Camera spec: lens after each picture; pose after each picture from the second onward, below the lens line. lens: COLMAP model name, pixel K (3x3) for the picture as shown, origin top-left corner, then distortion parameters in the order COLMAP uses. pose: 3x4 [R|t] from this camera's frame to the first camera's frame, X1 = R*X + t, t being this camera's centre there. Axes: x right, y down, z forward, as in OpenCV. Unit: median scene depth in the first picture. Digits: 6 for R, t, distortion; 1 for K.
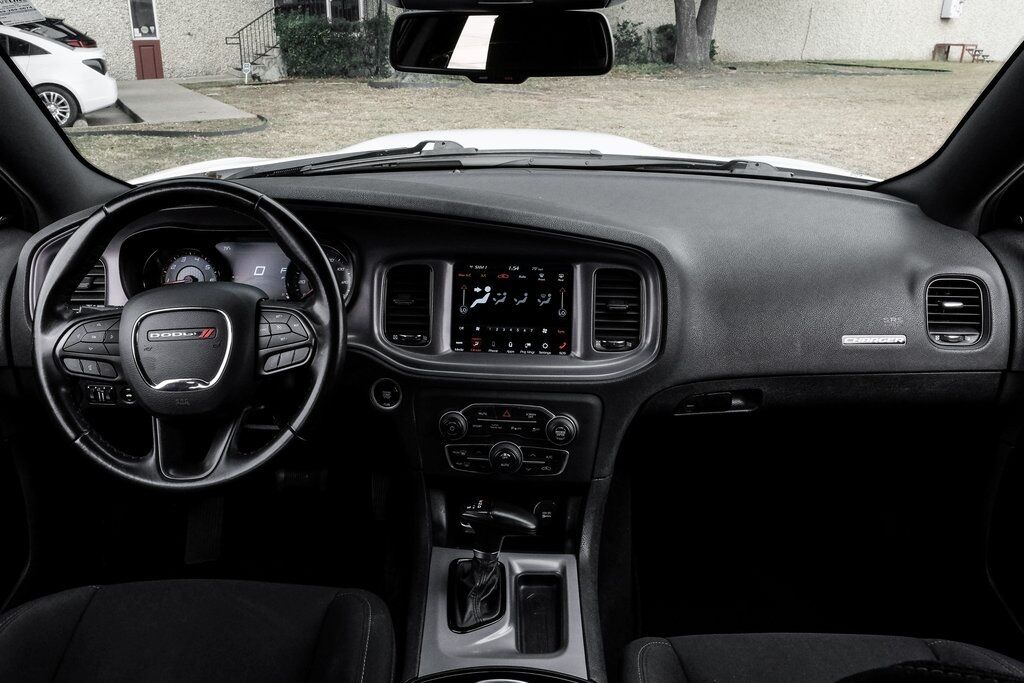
lens RADIAL K [[756.2, 0, 466.9], [0, 756.2, 312.9], [0, 0, 1]] dist [-0.028651, 0.002463]
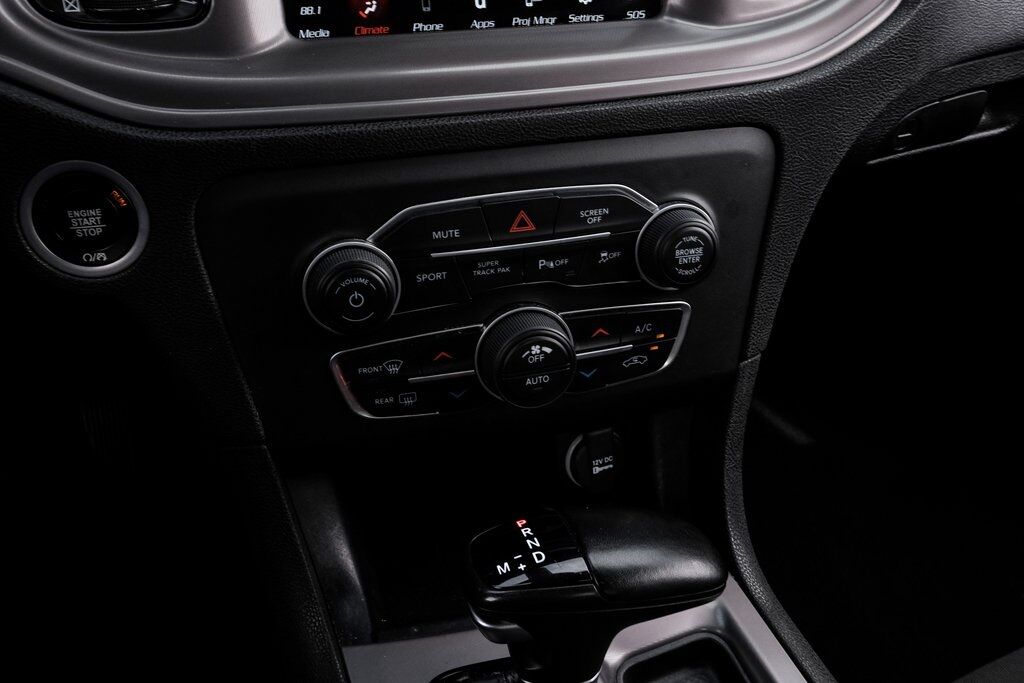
lens RADIAL K [[846.3, 0, 495.0], [0, 846.3, 327.1], [0, 0, 1]] dist [-0.013827, -0.018645]
pose [[0.923723, -0.195160, 0.329618, -0.079030], [0.101658, 0.954524, 0.280267, 0.075371], [-0.369325, -0.225381, 0.901555, 0.674764]]
